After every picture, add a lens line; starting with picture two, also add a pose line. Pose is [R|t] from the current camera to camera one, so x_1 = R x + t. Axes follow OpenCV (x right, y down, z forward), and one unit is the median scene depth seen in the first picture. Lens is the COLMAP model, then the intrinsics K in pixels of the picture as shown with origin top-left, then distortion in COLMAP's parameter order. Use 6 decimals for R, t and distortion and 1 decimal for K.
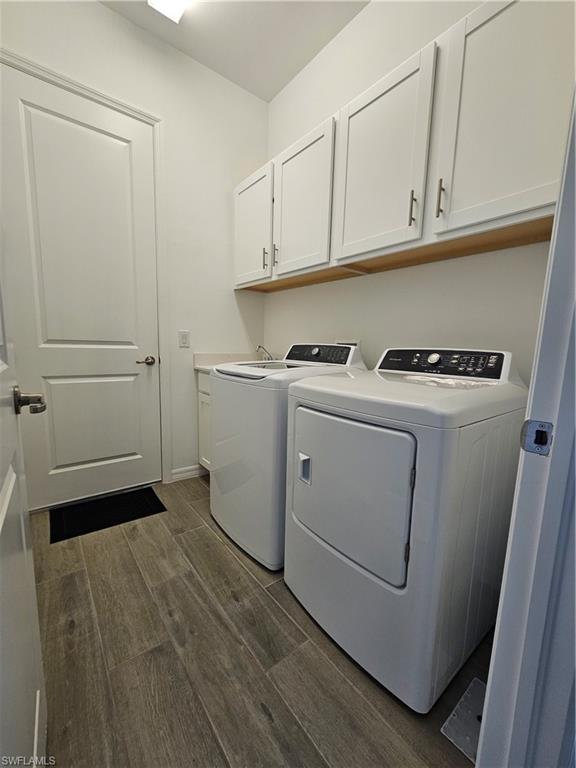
lens RADIAL K [[315.2, 0, 285.2], [0, 315.2, 387.1], [0, 0, 1]] dist [0.002753, 0.000577]
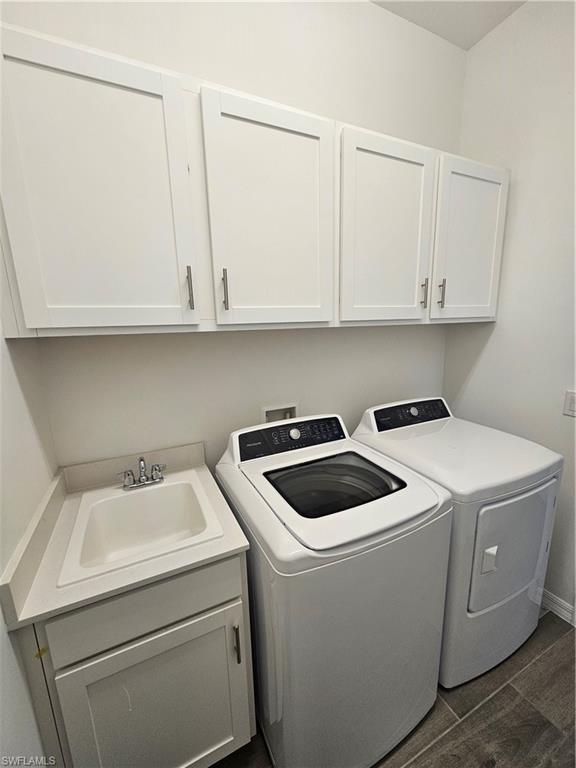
lens RADIAL K [[315.2, 0, 285.2], [0, 315.2, 387.1], [0, 0, 1]] dist [0.002753, 0.000577]
pose [[0.218086, -0.222208, 0.950296, -0.819454], [0.165435, 0.968059, 0.188396, -0.508494], [-0.961805, 0.116126, 0.247882, 1.171210]]
